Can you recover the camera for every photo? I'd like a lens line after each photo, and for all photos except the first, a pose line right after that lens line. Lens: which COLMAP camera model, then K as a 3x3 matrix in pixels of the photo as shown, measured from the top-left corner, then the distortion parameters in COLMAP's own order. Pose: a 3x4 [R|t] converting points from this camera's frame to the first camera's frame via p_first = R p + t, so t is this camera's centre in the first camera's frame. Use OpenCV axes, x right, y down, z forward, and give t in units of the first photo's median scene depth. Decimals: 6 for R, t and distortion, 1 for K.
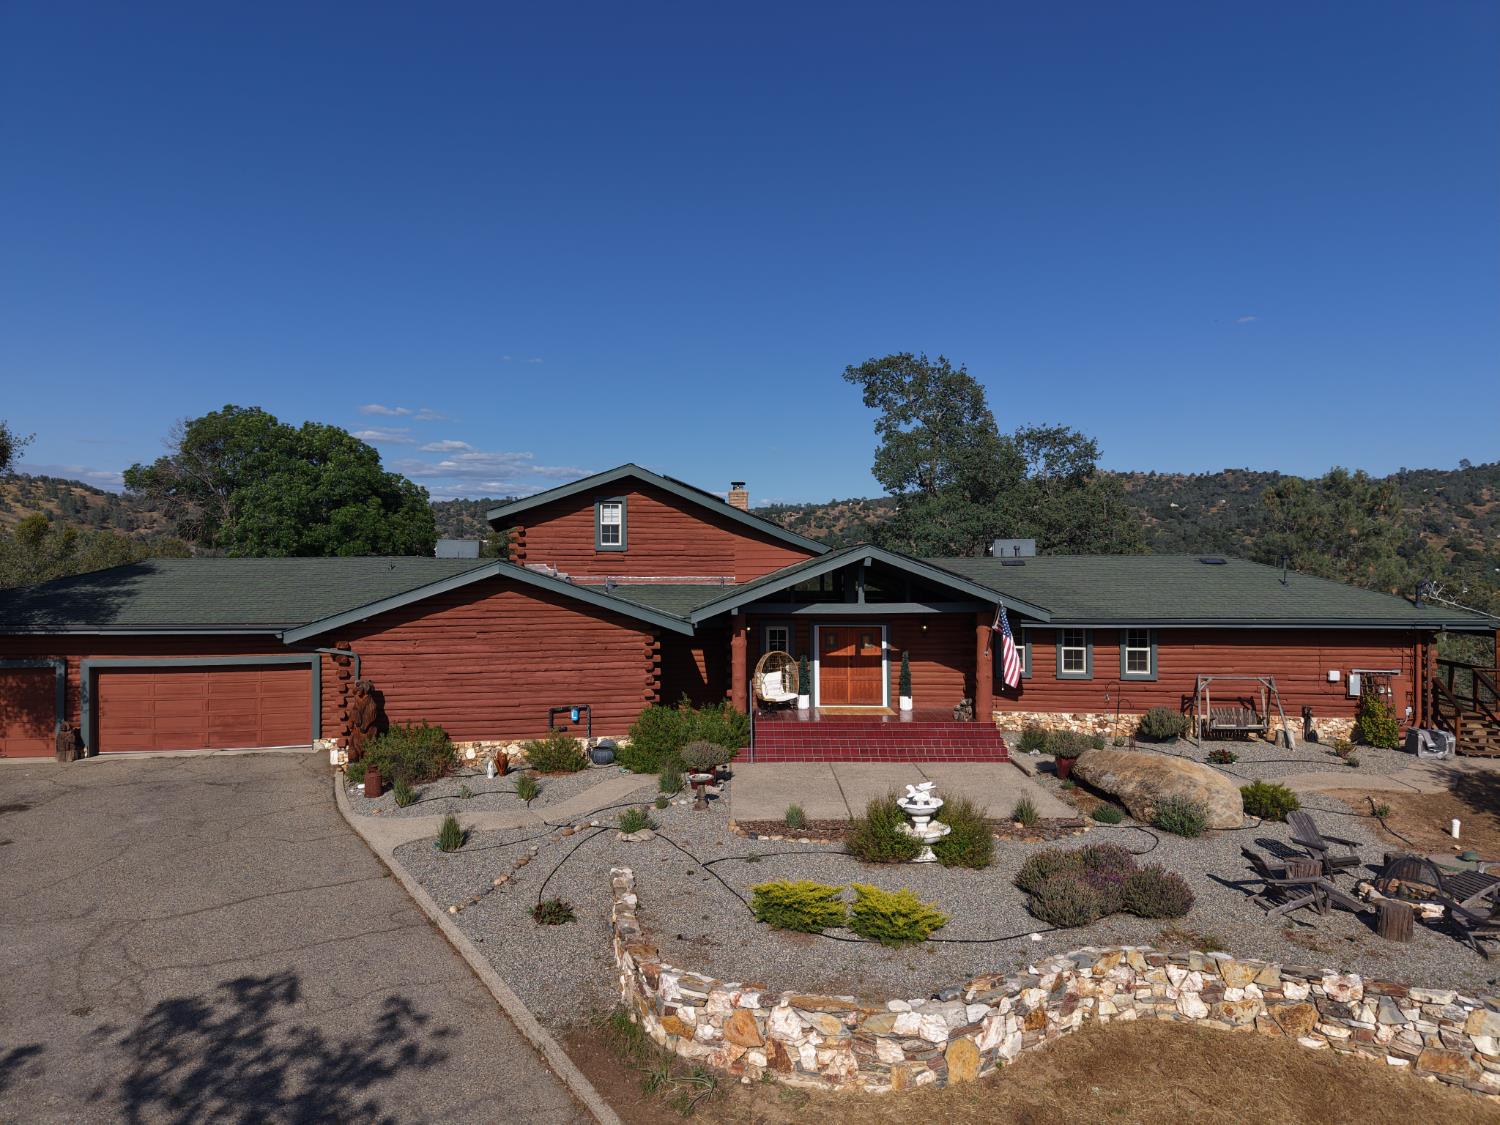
lens RADIAL K [[1007.5, 0, 750.0], [0, 1007.5, 562.5], [0, 0, 1]] dist [0.017170, -0.014360]
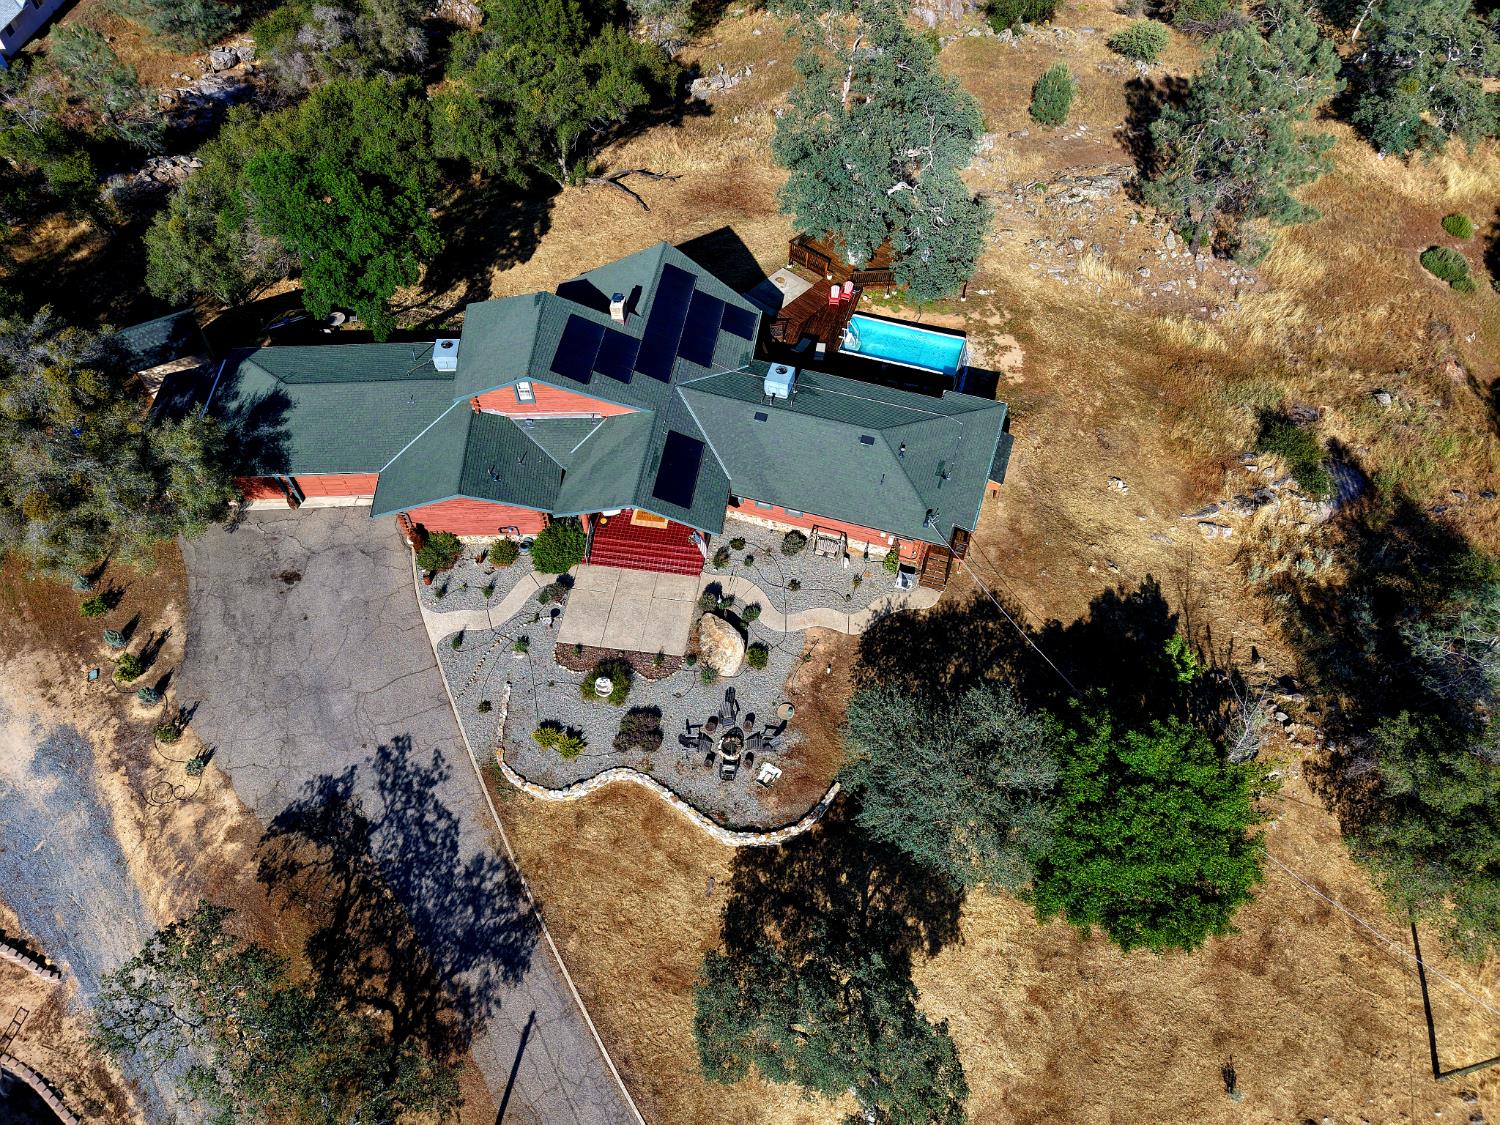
lens RADIAL K [[1005.9, 0, 750.0], [0, 1005.9, 562.5], [0, 0, 1]] dist [0.037797, -0.047804]
pose [[0.988234, 0.123908, -0.089665, 0.558302], [-0.000261, 0.587612, 0.809143, -1.612327], [0.152948, -0.799599, 0.580730, -0.252447]]
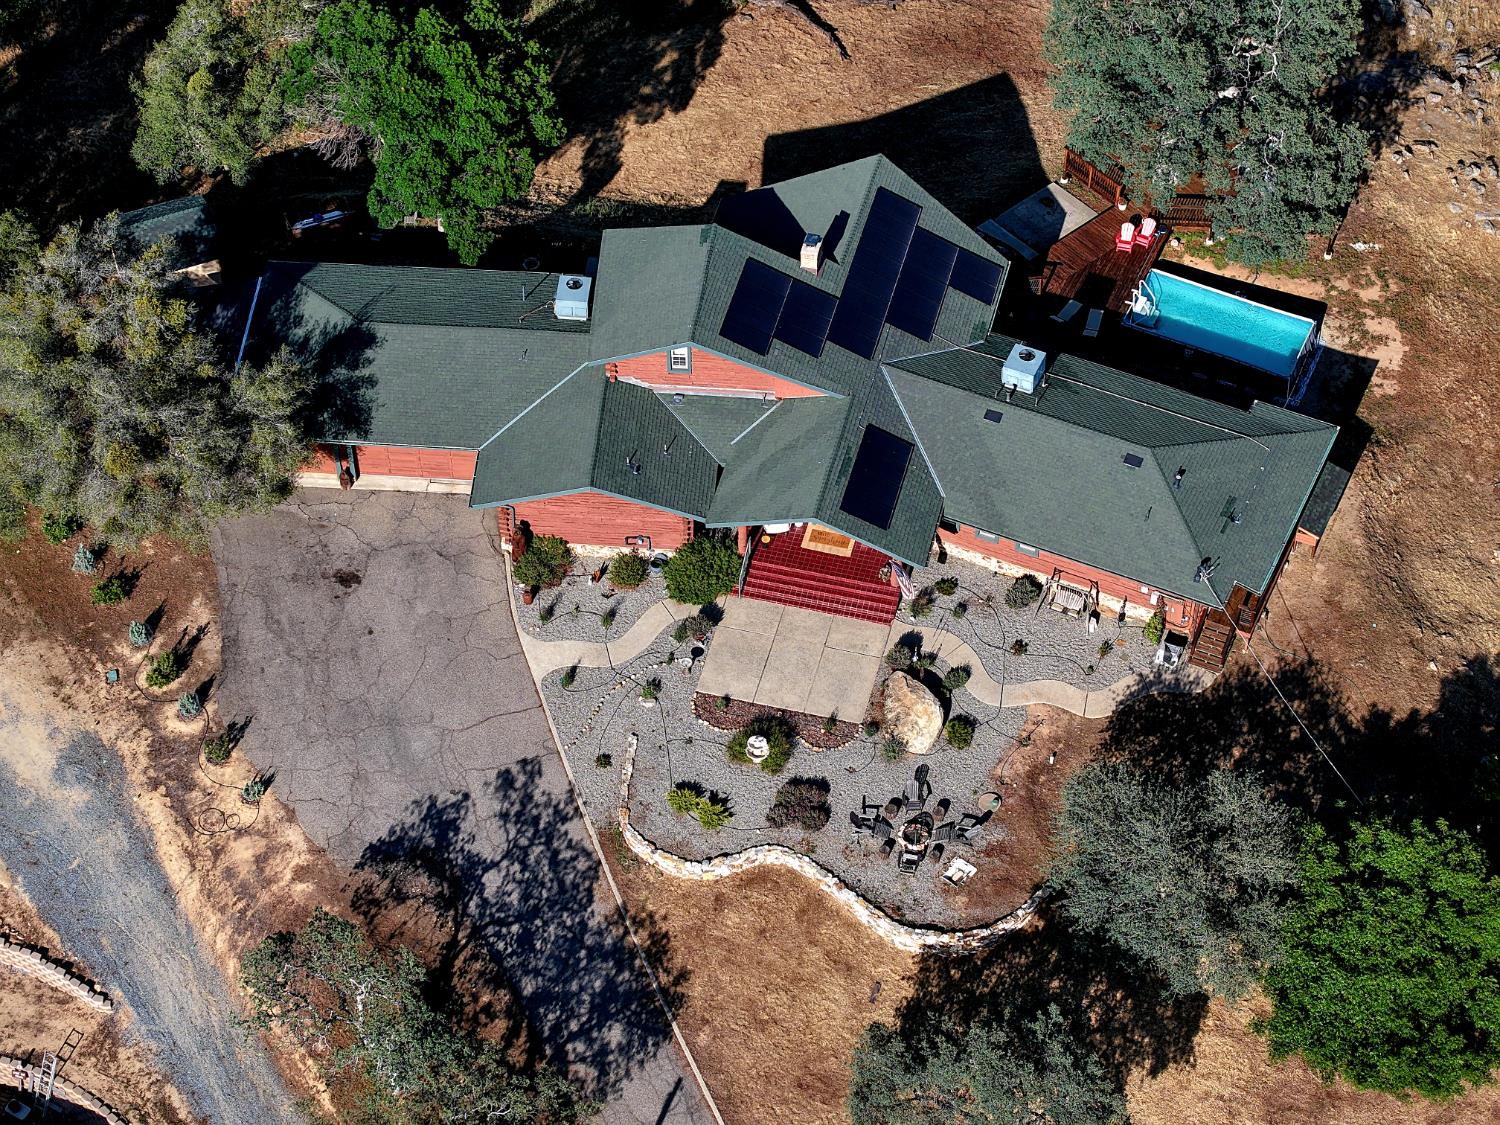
lens RADIAL K [[3218.8, 0, 750.0], [0, 3218.8, 562.5], [0, 0, 1]] dist [-0.215696, 0.611098]
pose [[0.963753, 0.202009, -0.174279, 0.921411], [0.003555, 0.643447, 0.765482, -3.859785], [0.266773, -0.738355, 0.619406, -2.223810]]
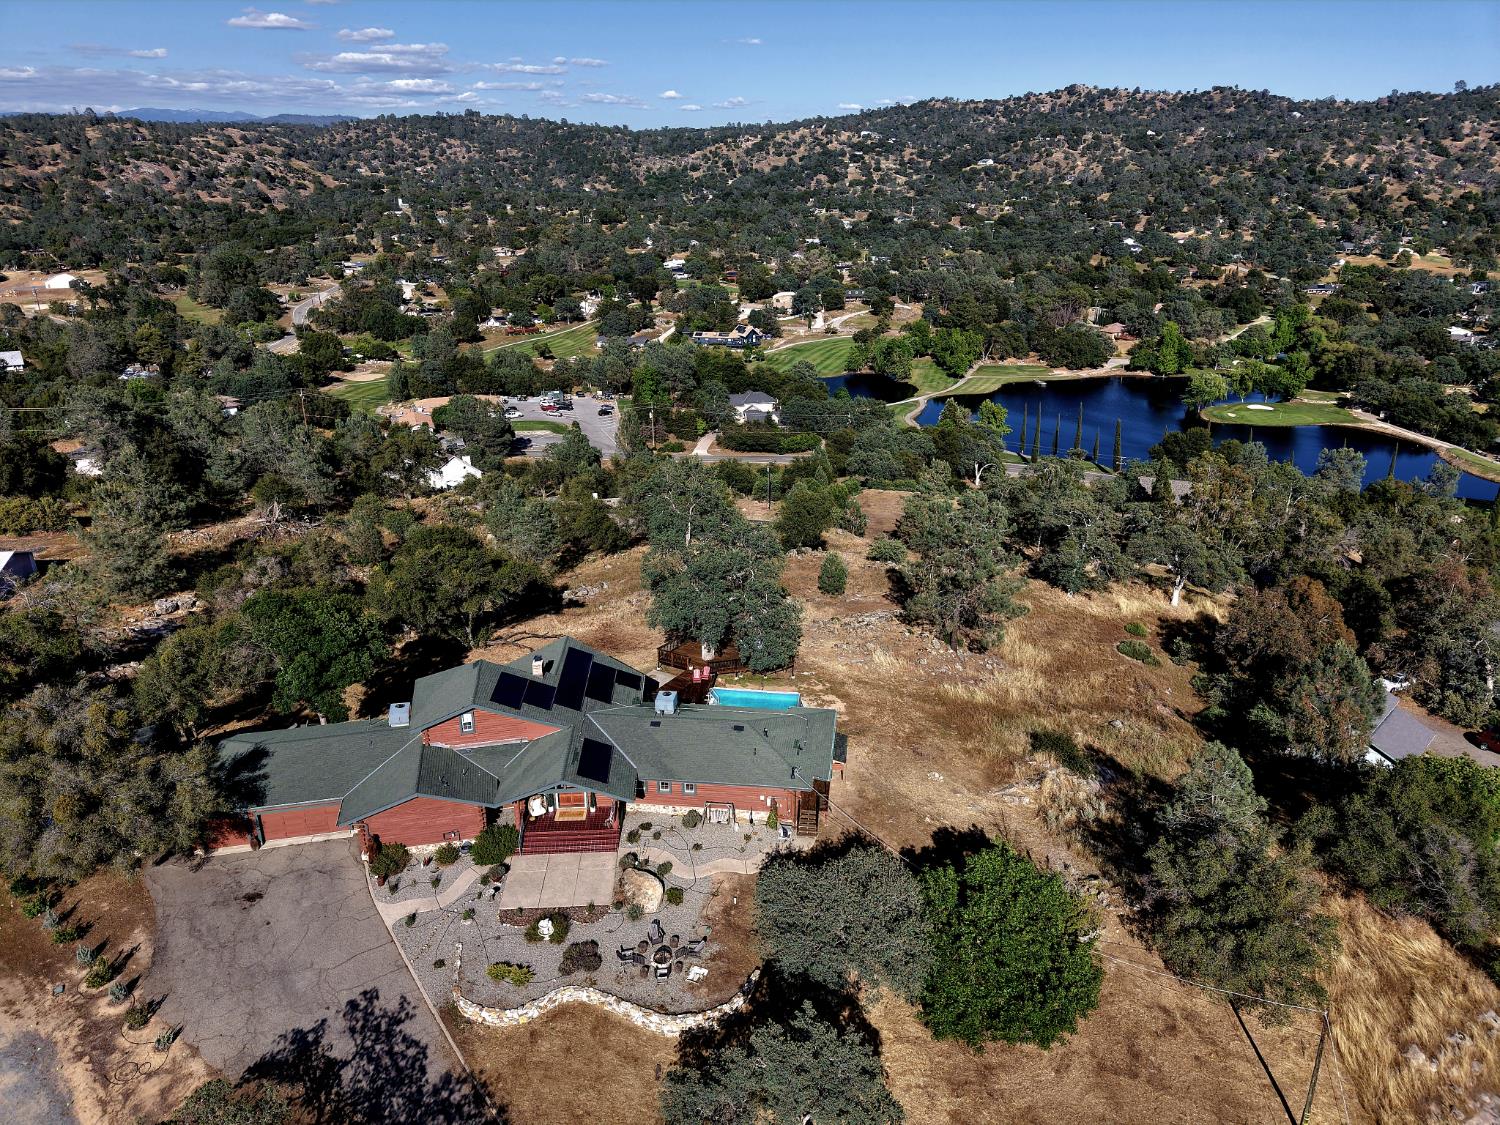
lens RADIAL K [[1007.5, 0, 750.0], [0, 1007.5, 562.5], [0, 0, 1]] dist [0.017170, -0.014360]
pose [[0.999327, -0.010804, 0.035062, 0.519124], [-0.002458, 0.933796, 0.357796, -1.471138], [-0.036607, -0.357642, 0.933141, -1.236737]]
